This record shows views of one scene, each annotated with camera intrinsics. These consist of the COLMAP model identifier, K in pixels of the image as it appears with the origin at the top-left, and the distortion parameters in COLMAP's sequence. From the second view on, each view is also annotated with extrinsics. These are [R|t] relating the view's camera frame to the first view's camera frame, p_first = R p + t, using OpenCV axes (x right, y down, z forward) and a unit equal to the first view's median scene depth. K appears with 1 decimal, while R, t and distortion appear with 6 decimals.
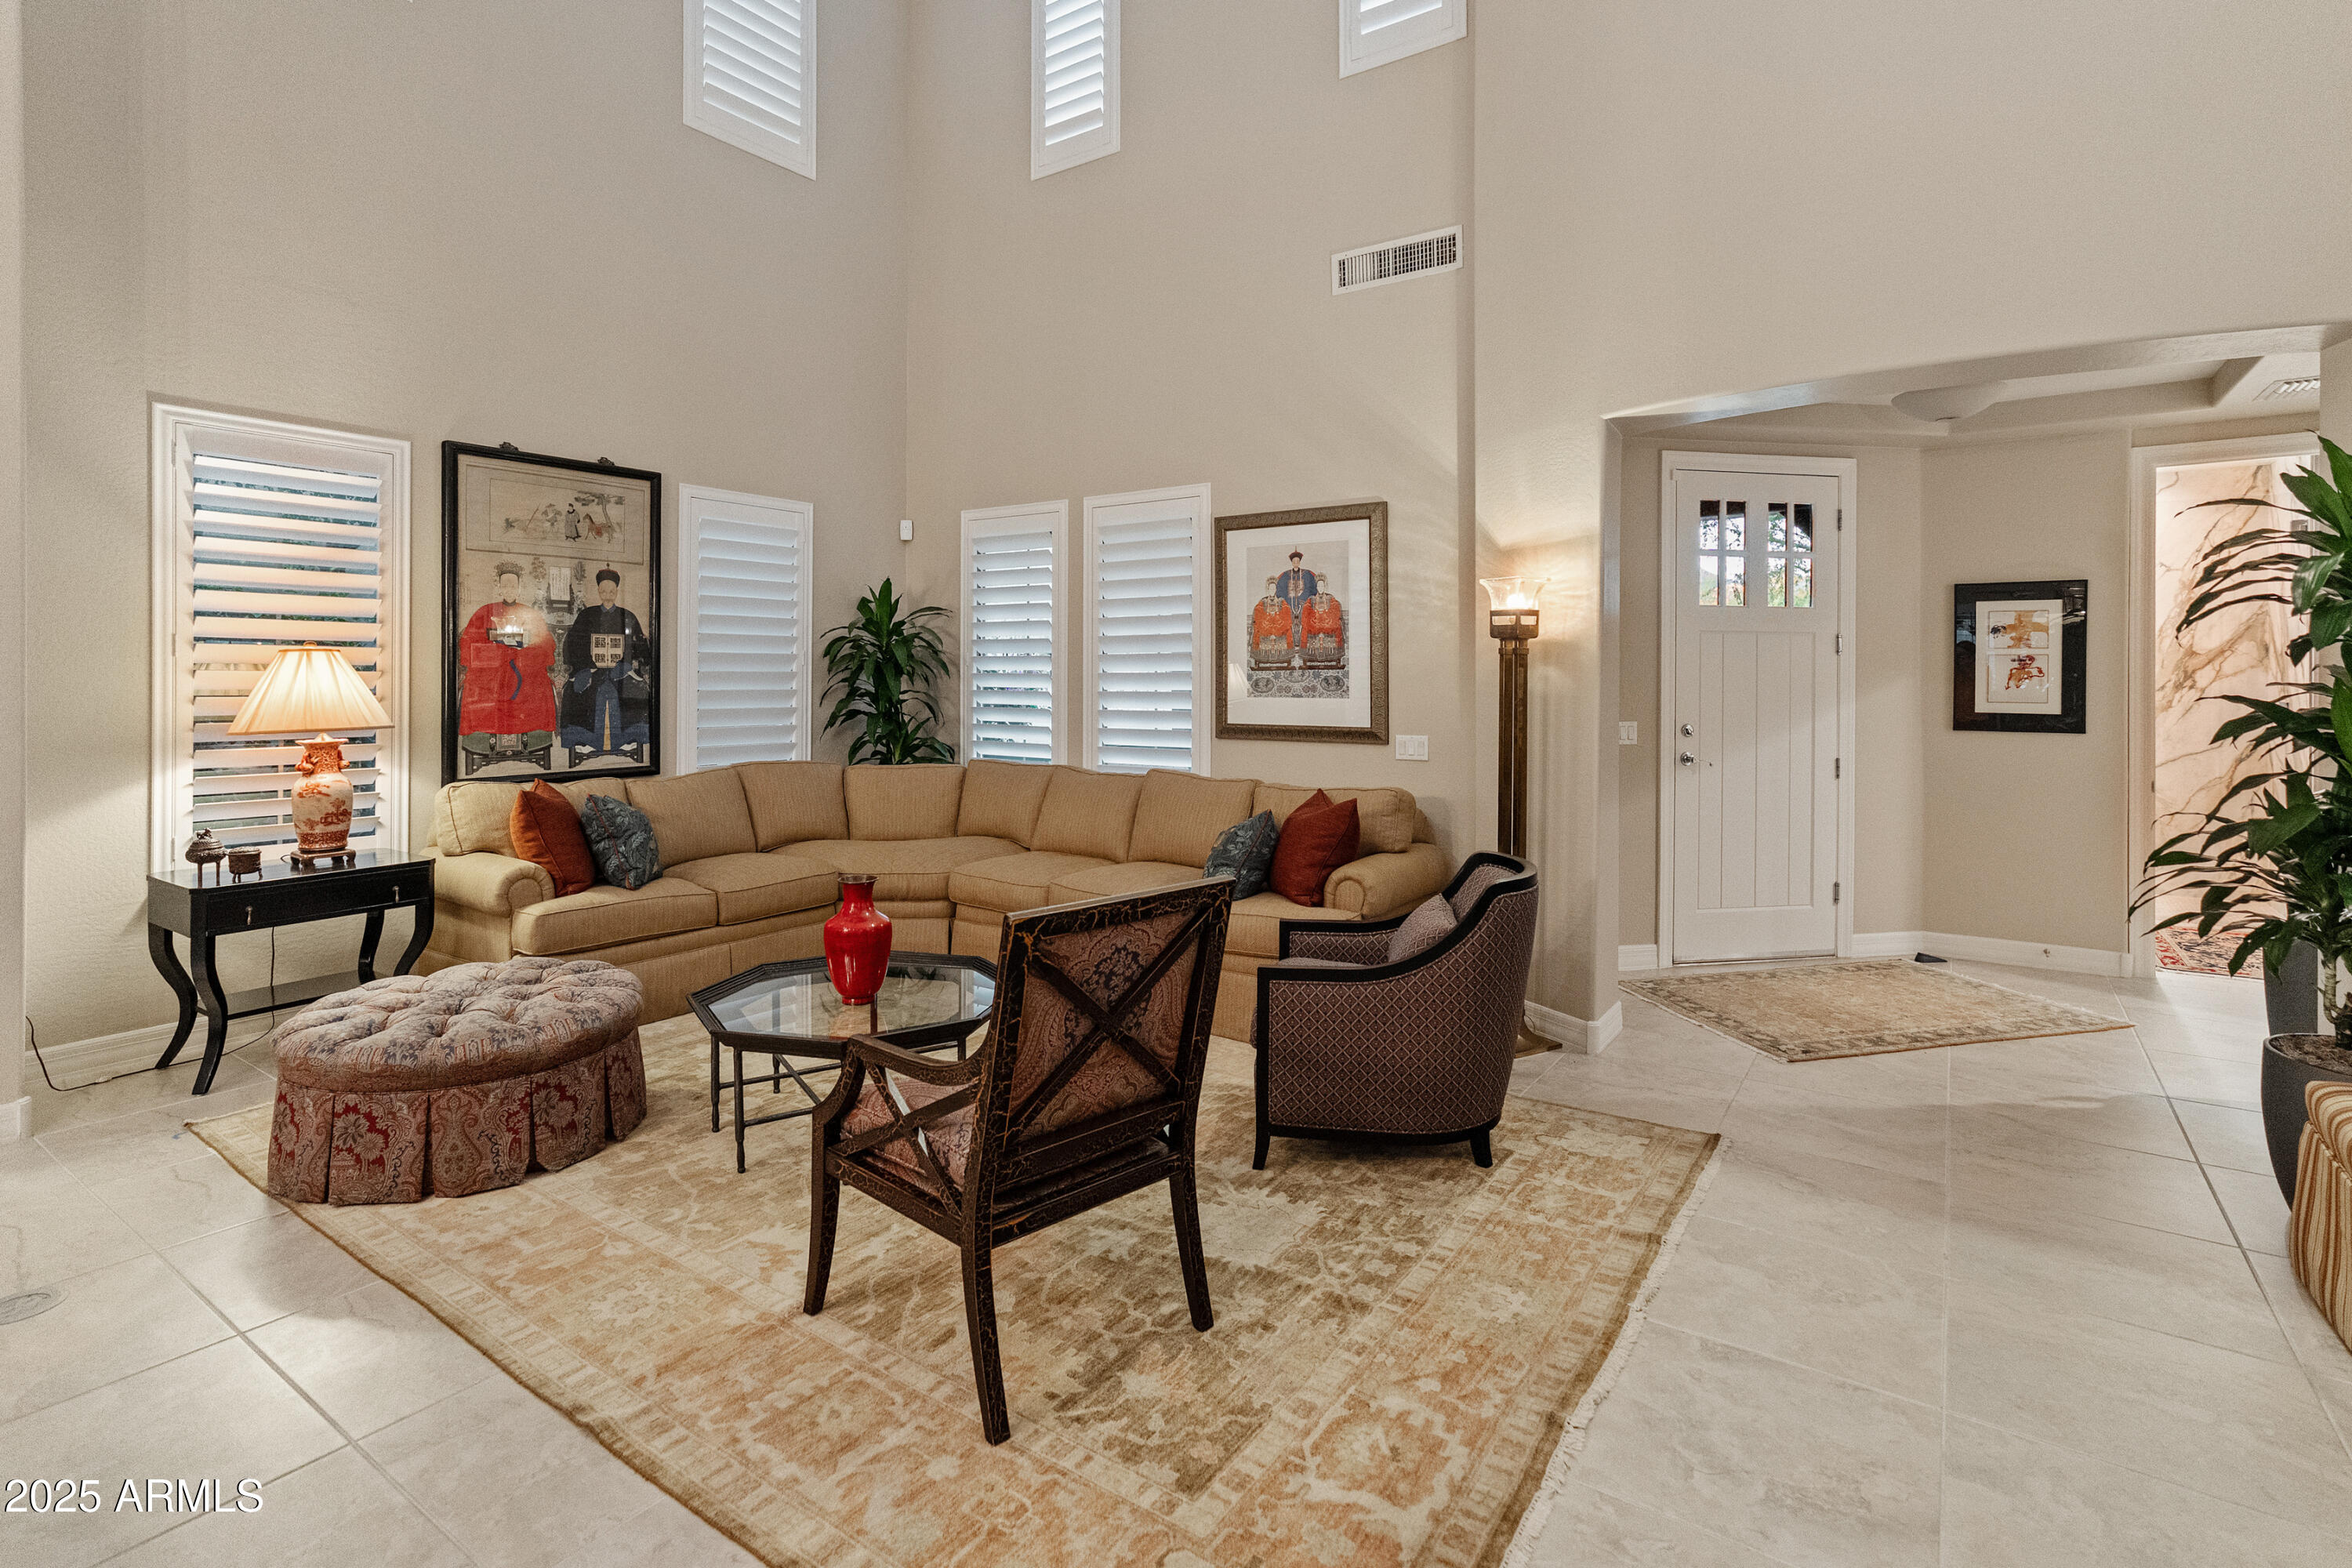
lens RADIAL K [[1131.4, 0, 1172.6], [0, 1131.4, 665.4], [0, 0, 1]] dist [-0.001207, -0.000003]
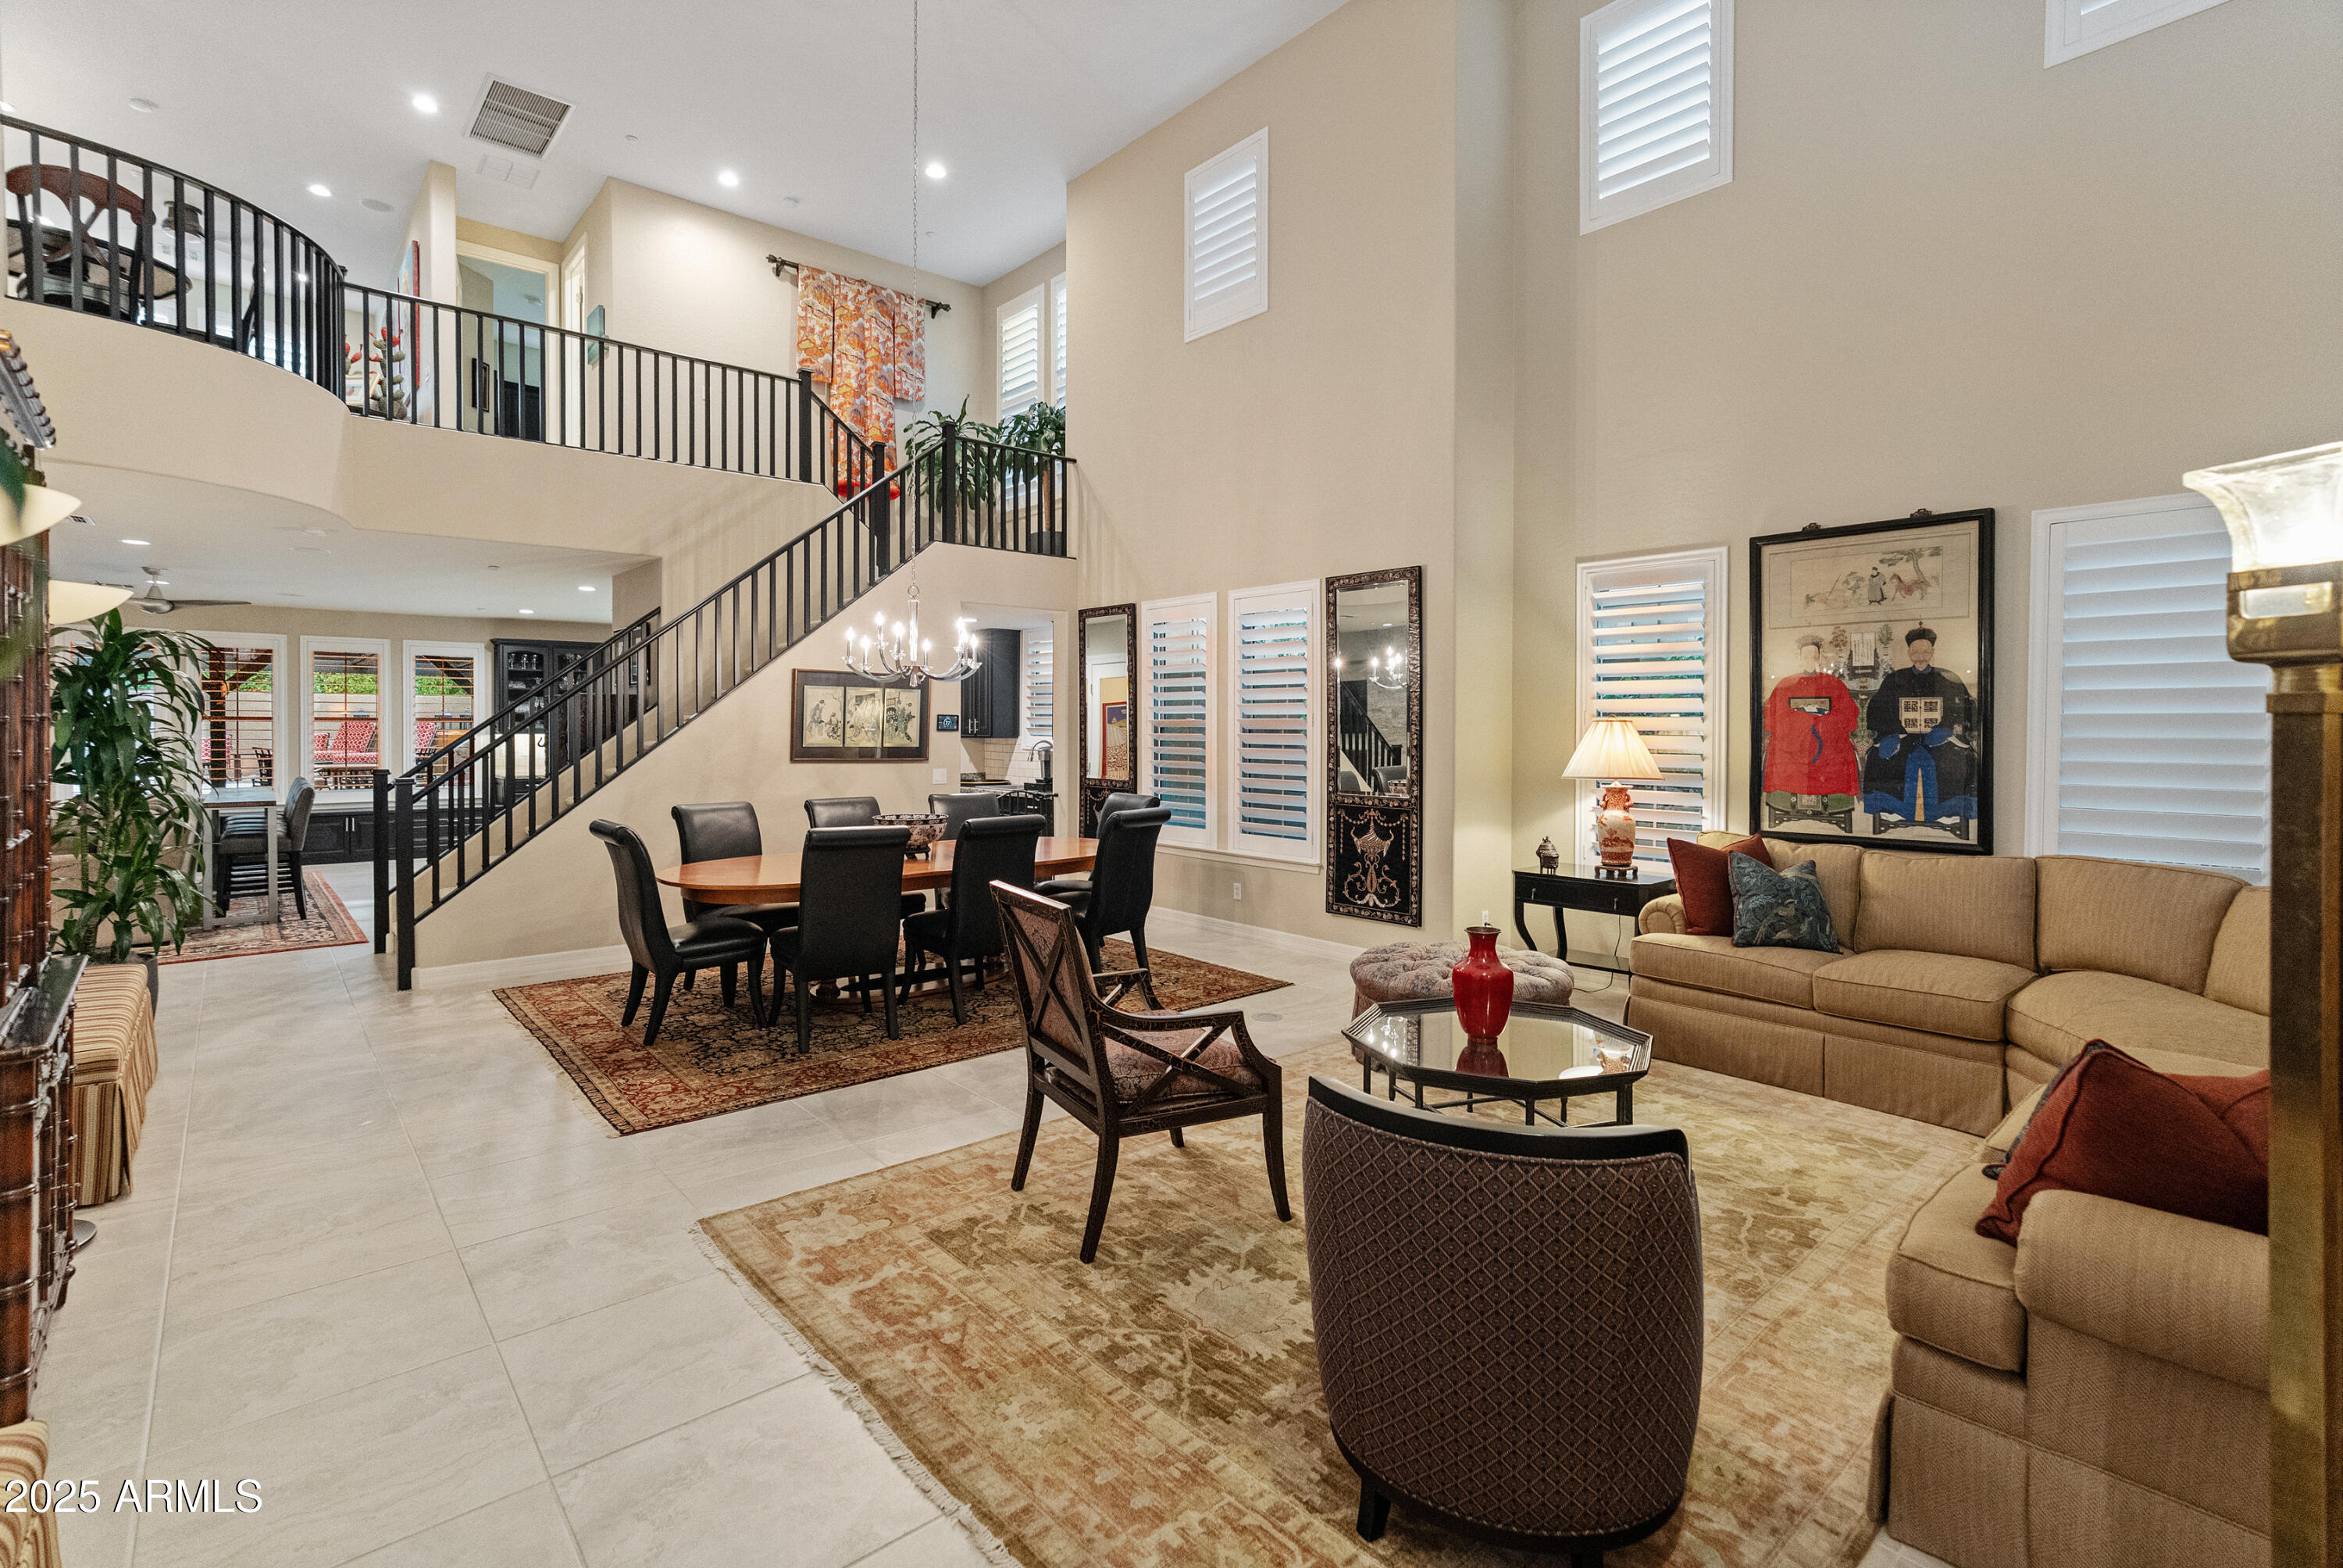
lens RADIAL K [[1089.2, 0, 1165.0], [0, 1089.2, 737.8], [0, 0, 1]] dist [-0.023549, 0.016250]
pose [[-0.242434, 0.010462, -0.970111, 0.547956], [0.005633, 0.999940, 0.009376, -0.006395], [0.970151, -0.003191, -0.242479, 0.640769]]
